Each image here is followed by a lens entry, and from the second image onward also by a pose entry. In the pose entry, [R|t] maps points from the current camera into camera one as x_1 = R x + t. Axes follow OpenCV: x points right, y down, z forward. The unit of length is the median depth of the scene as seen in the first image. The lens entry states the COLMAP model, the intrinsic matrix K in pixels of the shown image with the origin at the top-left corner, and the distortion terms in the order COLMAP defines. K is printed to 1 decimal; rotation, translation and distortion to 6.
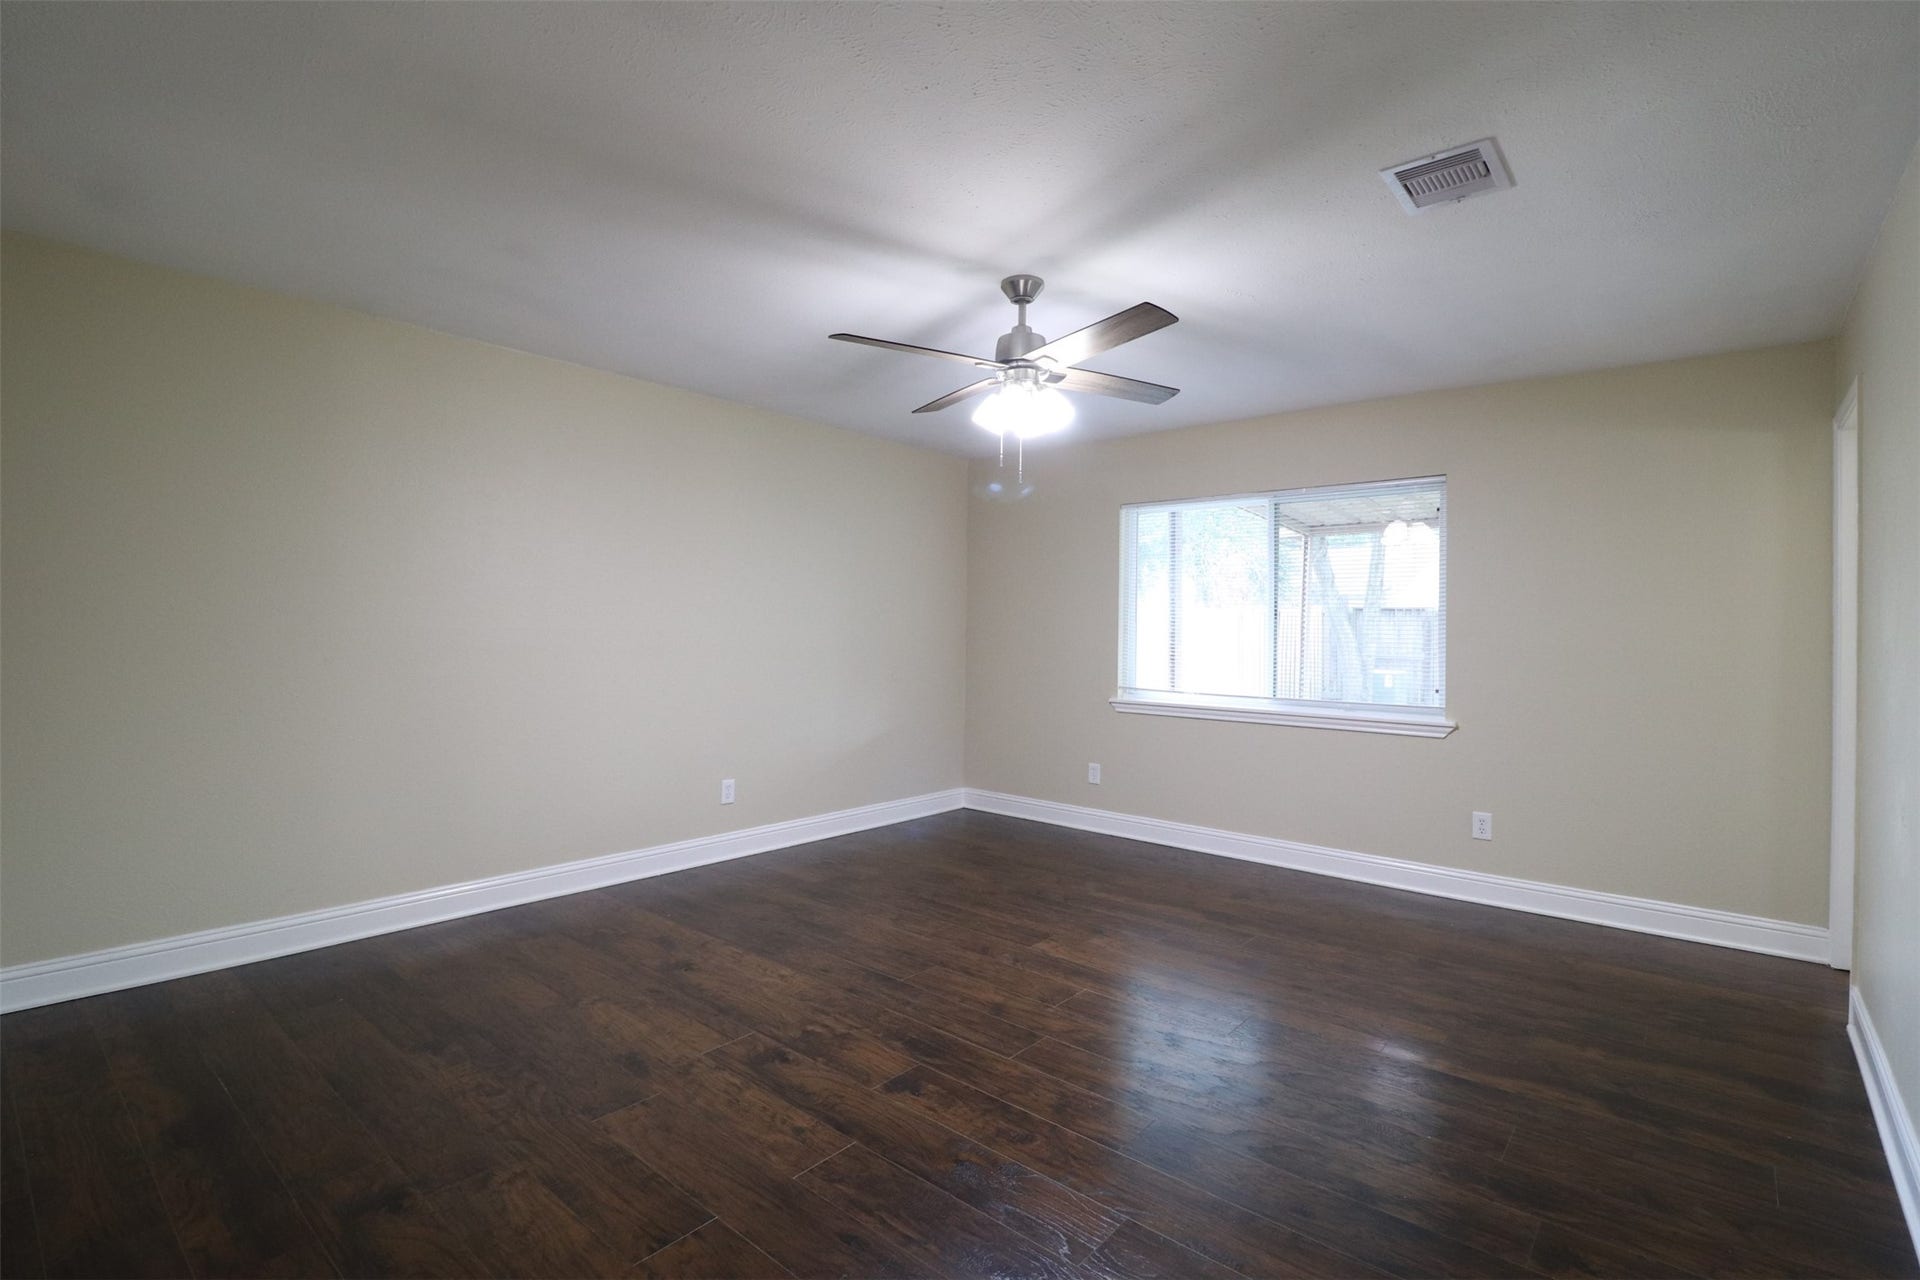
lens RADIAL K [[888.3, 0, 968.2], [0, 888.3, 618.3], [0, 0, 1]] dist [-0.004545, -0.011038]
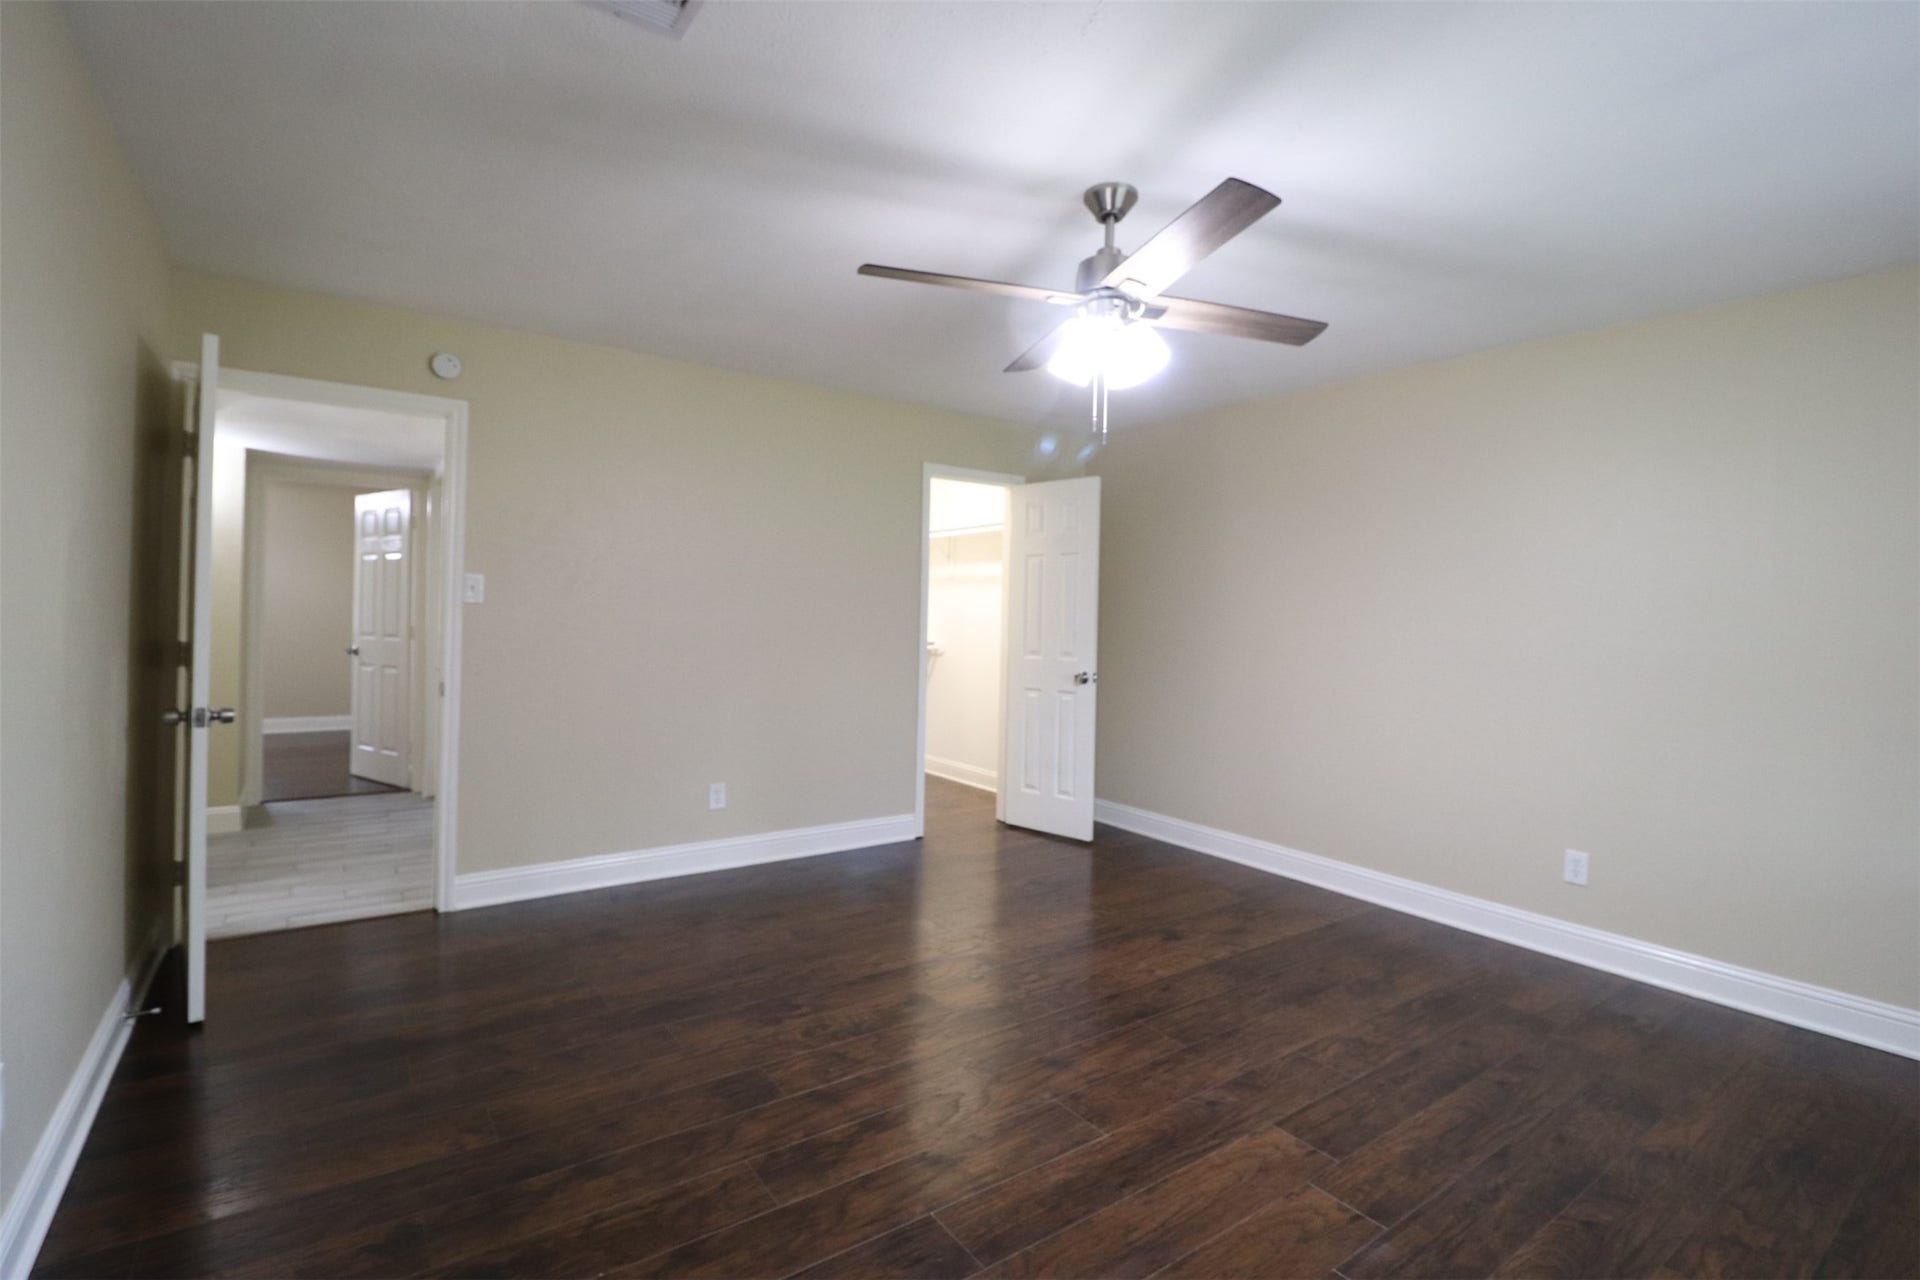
lens RADIAL K [[888.3, 0, 968.2], [0, 888.3, 618.3], [0, 0, 1]] dist [-0.004545, -0.011038]
pose [[-0.243776, -0.019057, -0.969644, 0.789716], [-0.022679, 0.999646, -0.013945, 0.017309], [0.969566, 0.018591, -0.244122, 0.981592]]
